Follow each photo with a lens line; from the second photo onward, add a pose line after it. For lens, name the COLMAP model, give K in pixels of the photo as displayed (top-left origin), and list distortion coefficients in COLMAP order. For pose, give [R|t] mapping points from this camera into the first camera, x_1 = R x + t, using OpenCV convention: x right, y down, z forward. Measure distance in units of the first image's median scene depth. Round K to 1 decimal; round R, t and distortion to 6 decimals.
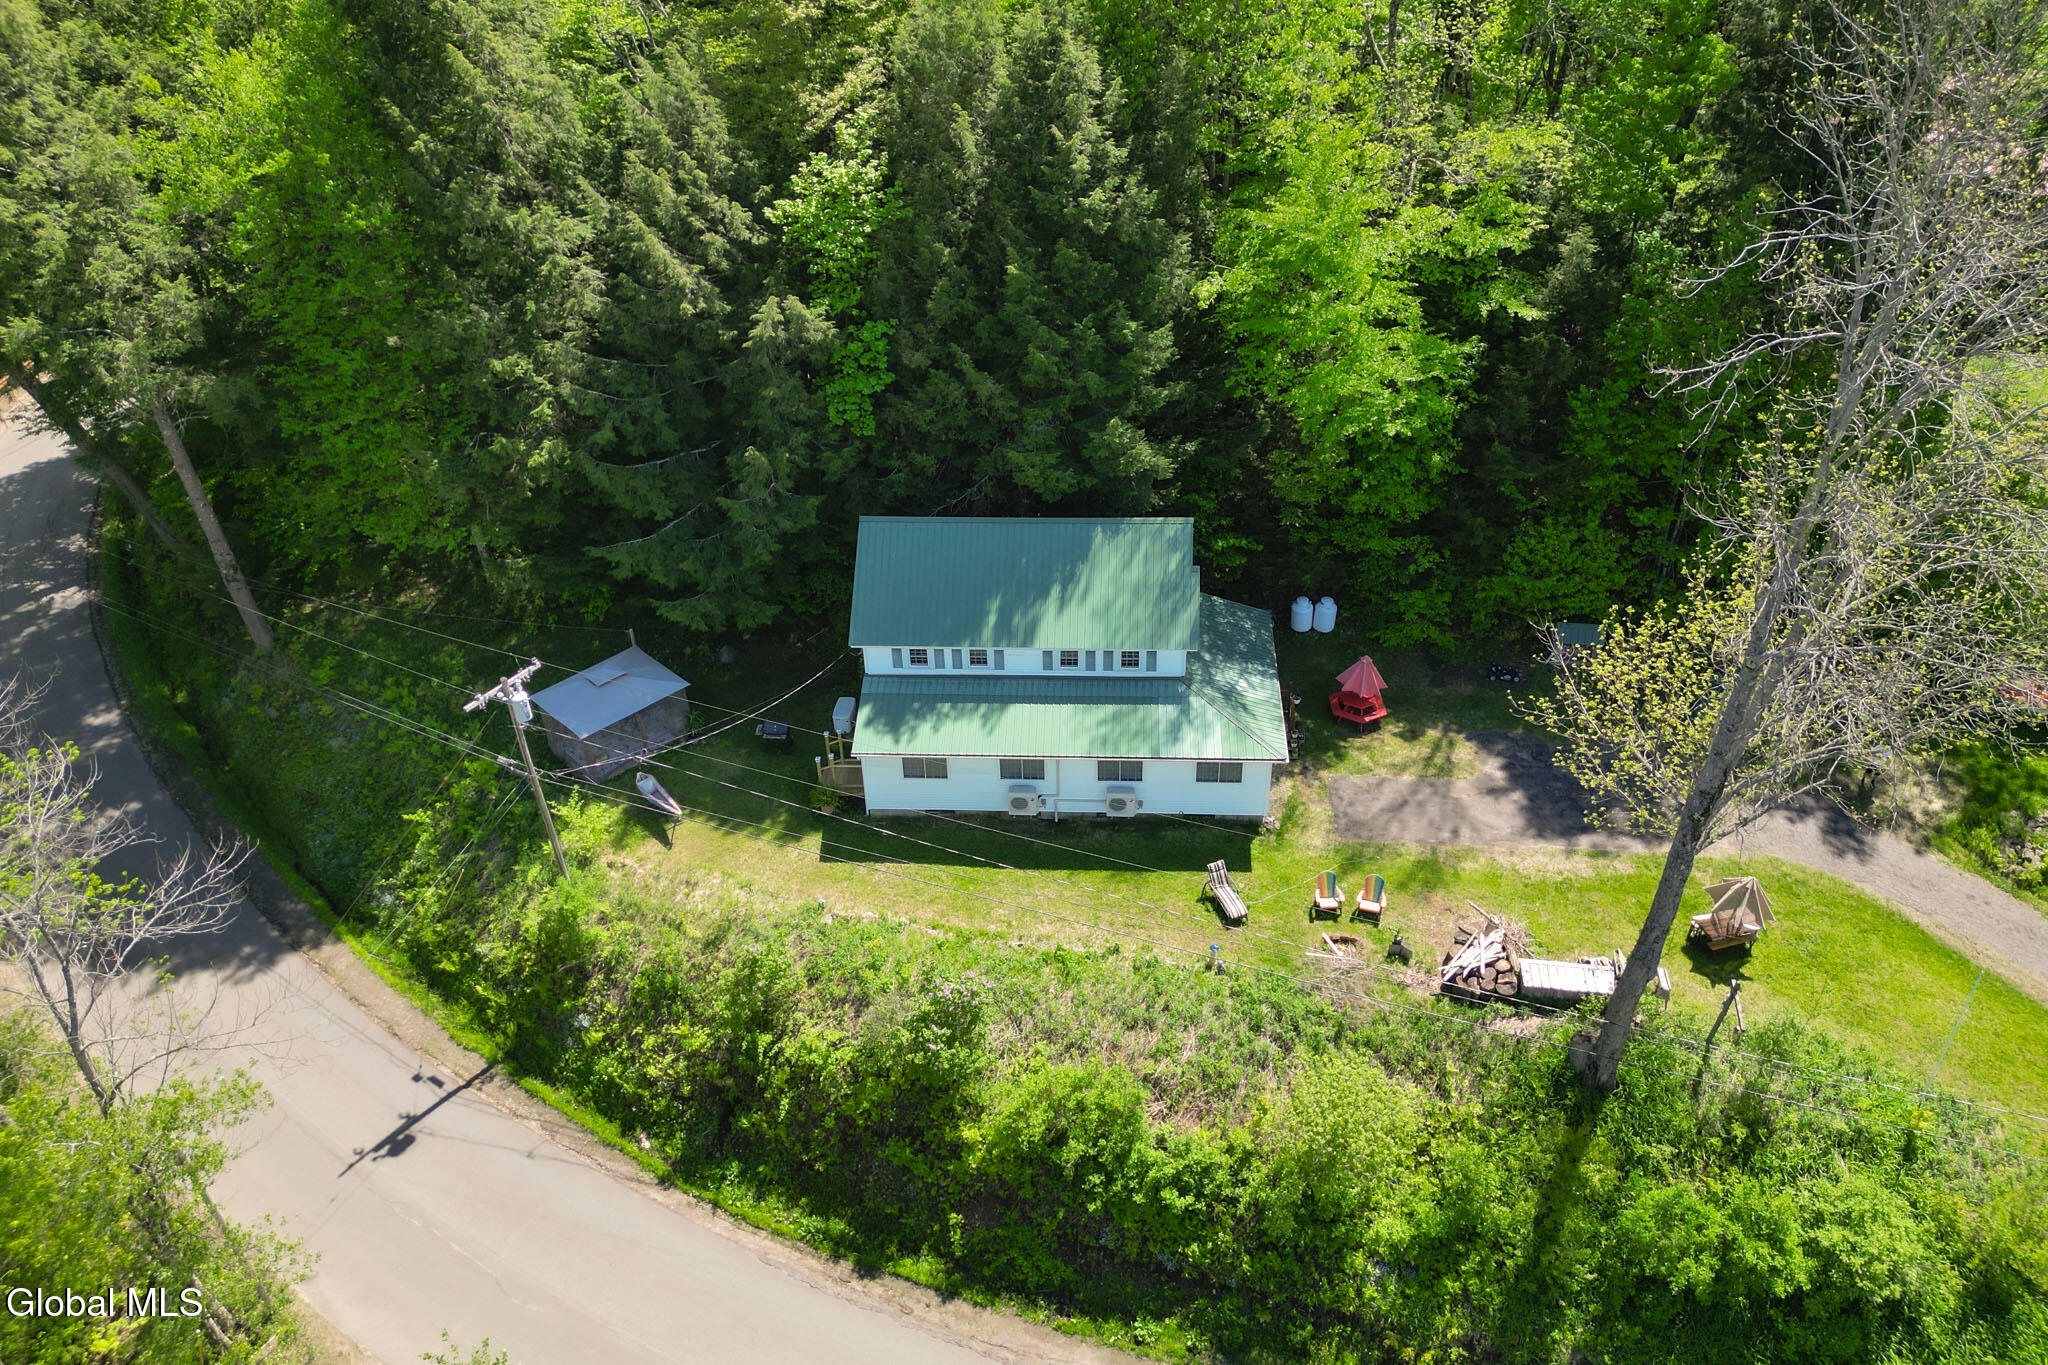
lens RADIAL K [[1445.6, 0, 998.1], [0, 1445.6, 672.4], [0, 0, 1]] dist [0.071173, -0.000425]
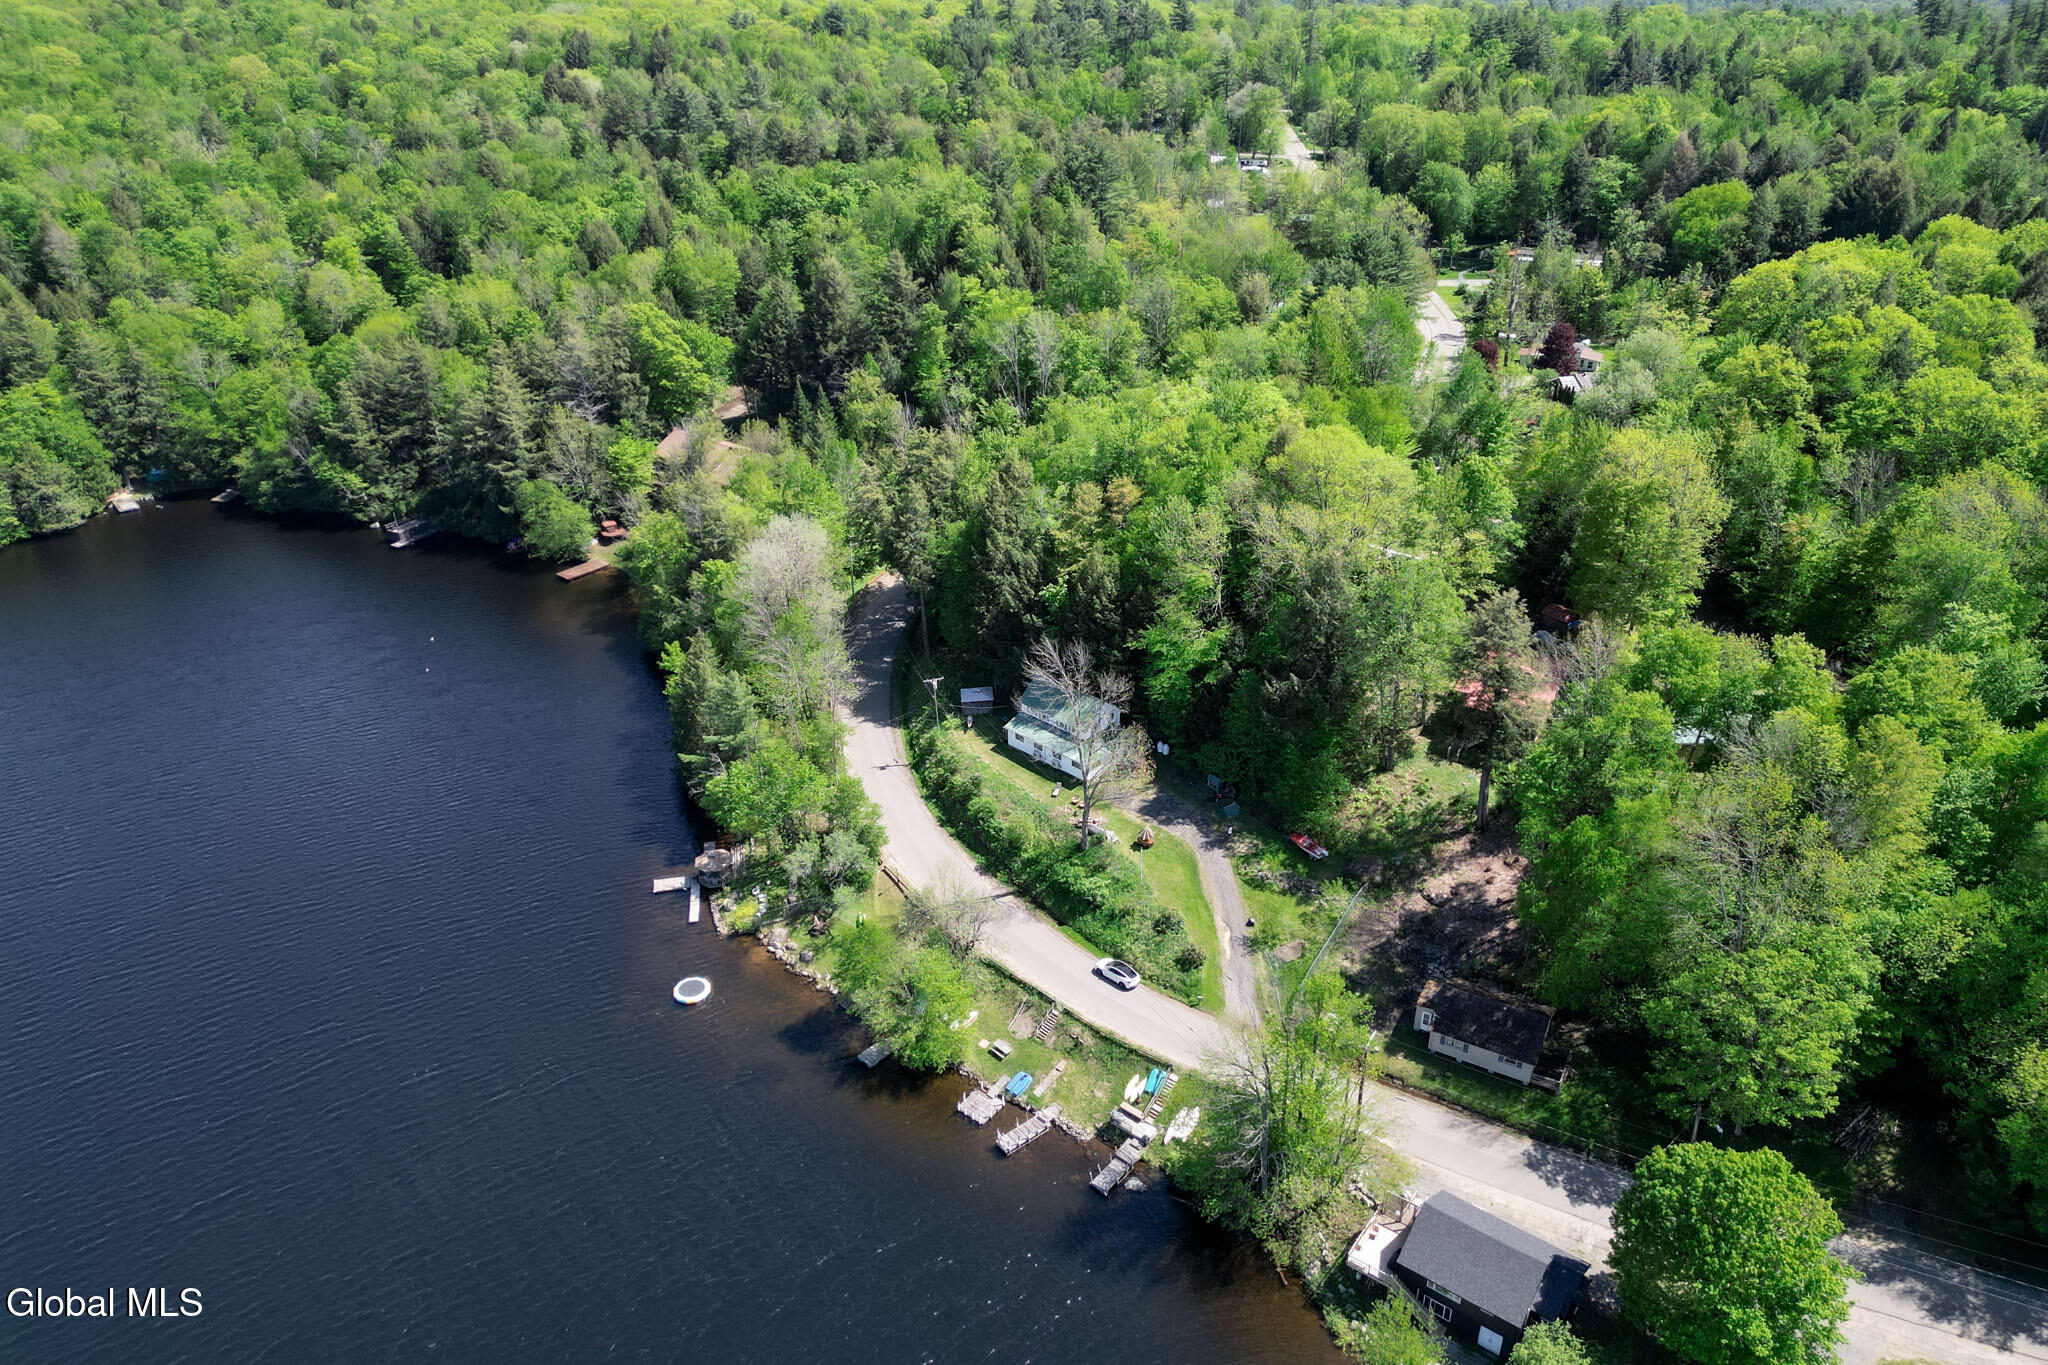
lens RADIAL K [[1445.6, 0, 998.1], [0, 1445.6, 672.4], [0, 0, 1]] dist [0.071173, -0.000425]
pose [[0.764094, 0.324677, -0.557445, 2.004668], [-0.355764, 0.932913, 0.055715, -0.291932], [0.538138, 0.155747, 0.828342, -2.266421]]
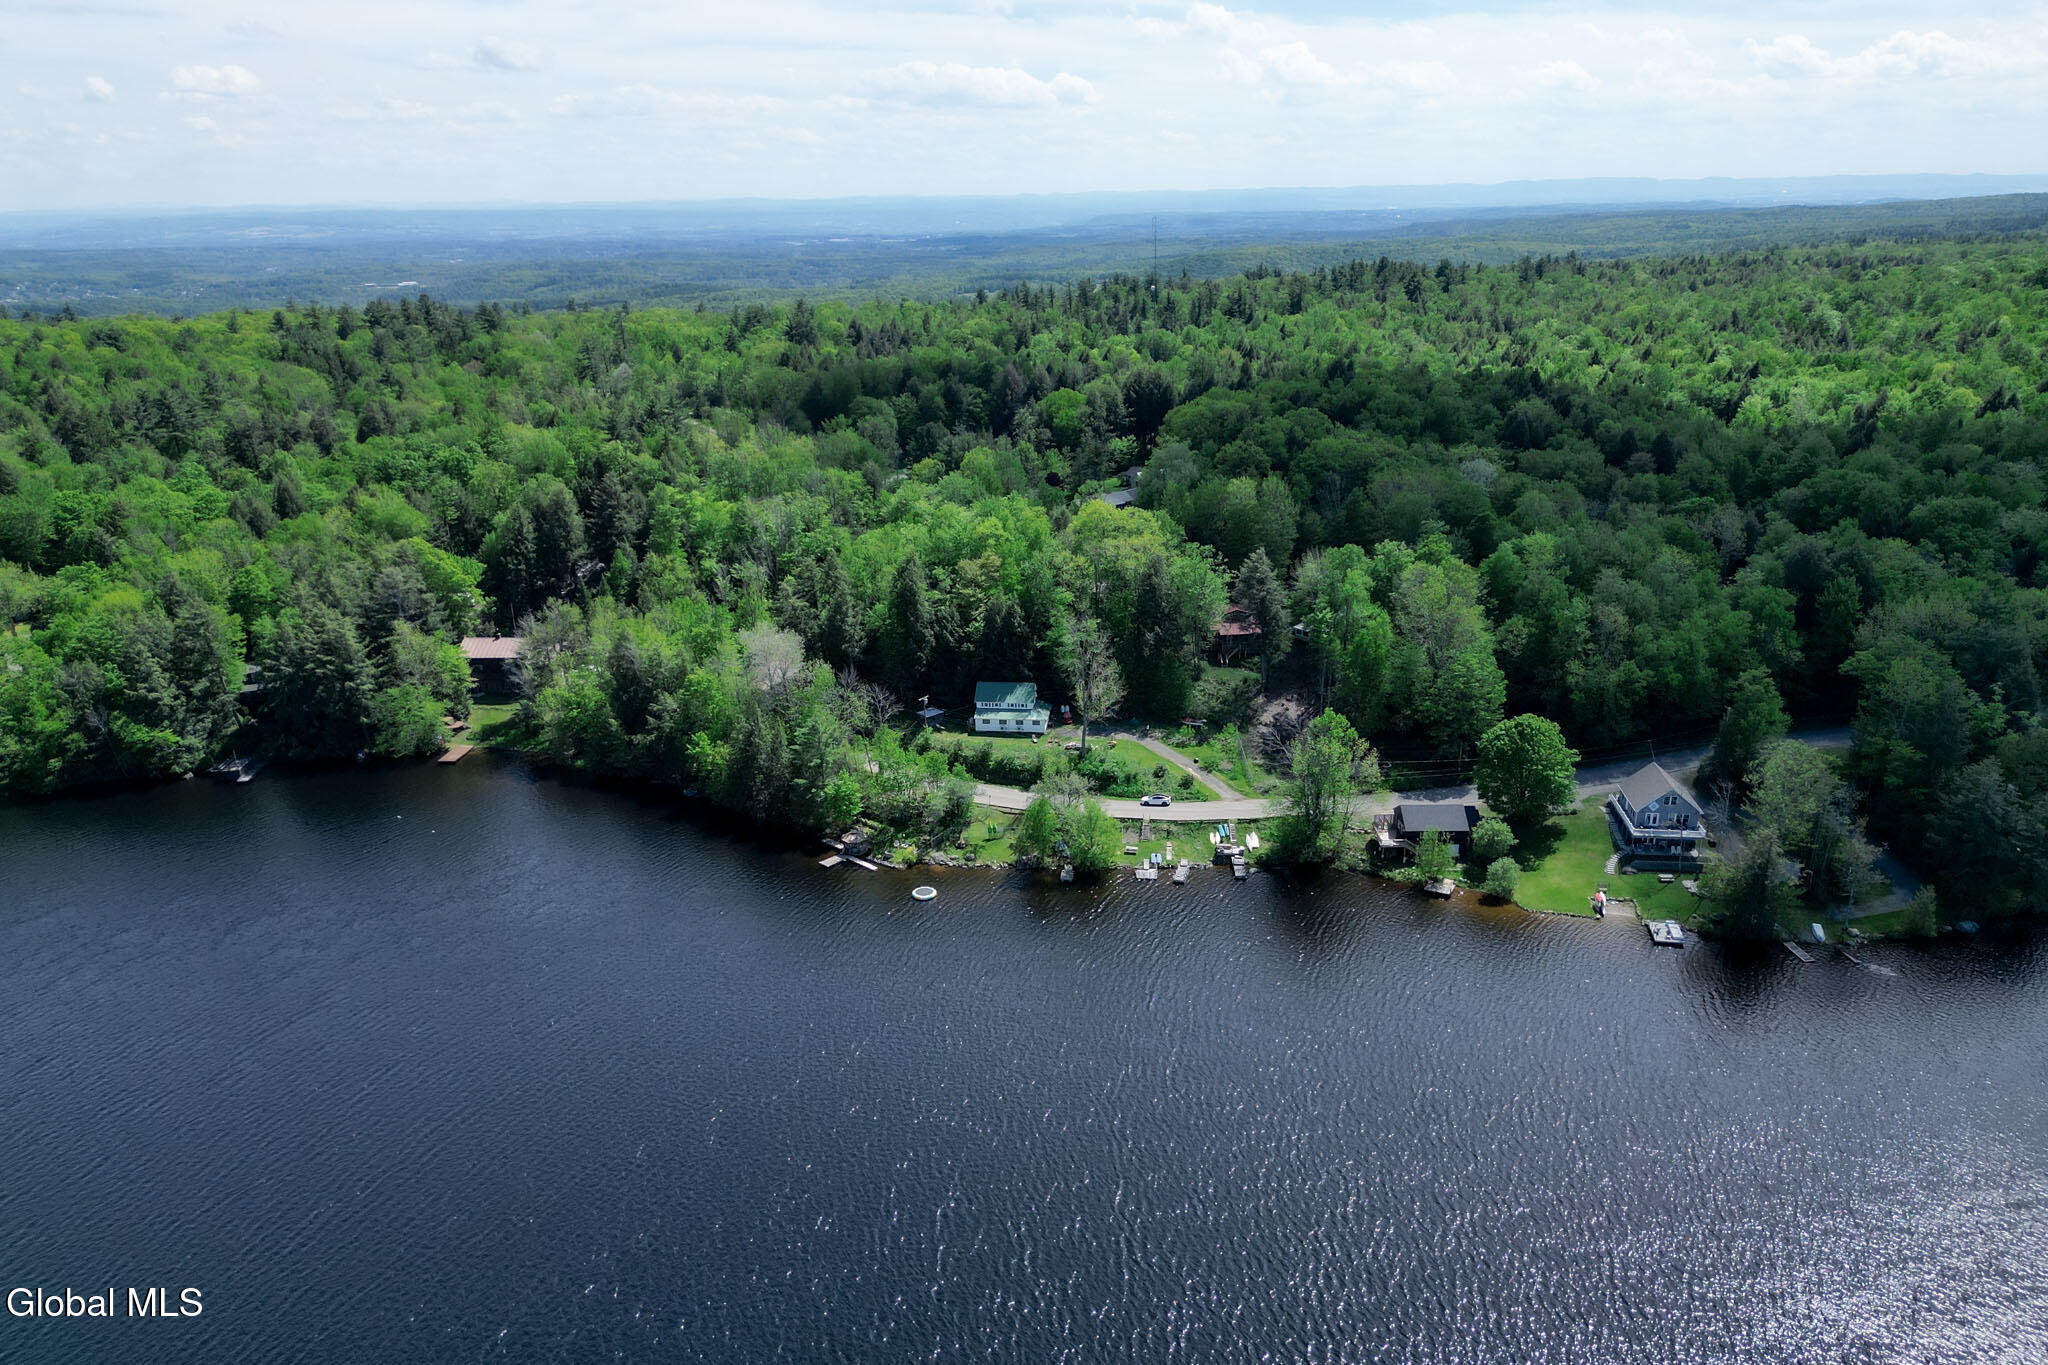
lens RADIAL K [[1445.6, 0, 998.1], [0, 1445.6, 672.4], [0, 0, 1]] dist [0.071173, -0.000425]
pose [[0.996704, 0.034136, -0.073587, 0.422005], [-0.051324, 0.967865, -0.246177, 1.310323], [0.062818, 0.249143, 0.966427, -4.697463]]
